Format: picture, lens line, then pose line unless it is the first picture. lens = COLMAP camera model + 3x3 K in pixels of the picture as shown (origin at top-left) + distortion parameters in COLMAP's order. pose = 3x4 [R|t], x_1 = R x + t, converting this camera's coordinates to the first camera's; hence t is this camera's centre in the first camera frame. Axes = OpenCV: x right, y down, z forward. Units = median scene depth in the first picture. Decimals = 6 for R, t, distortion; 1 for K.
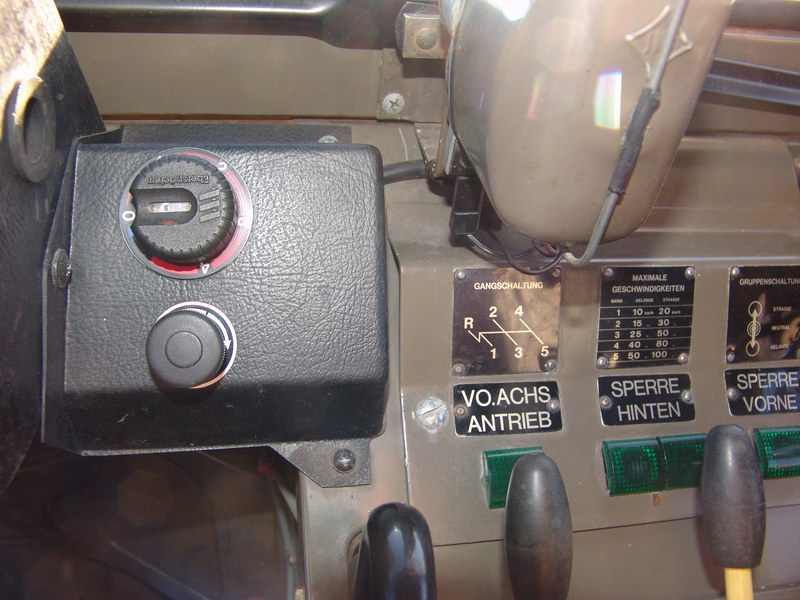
lens RADIAL K [[672.0, 0, 404.1], [0, 672.0, 297.4], [0, 0, 1]] dist [-0.155489, 0.131790]
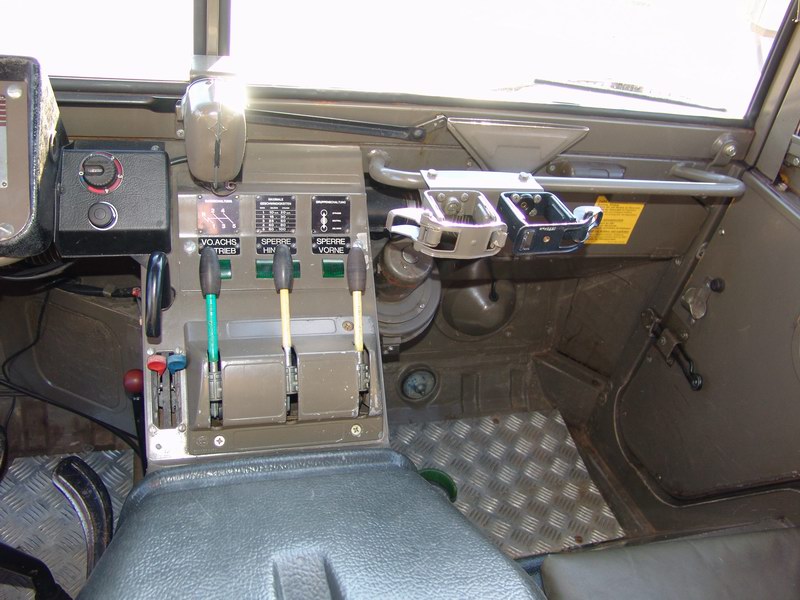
lens RADIAL K [[672.0, 0, 396.8], [0, 672.0, 302.2], [0, 0, 1]] dist [-0.155489, 0.131790]
pose [[0.993039, -0.004842, 0.117688, 0.535007], [0.001732, 0.999647, 0.026511, 0.311769], [-0.117775, -0.026123, 0.992697, -1.721494]]
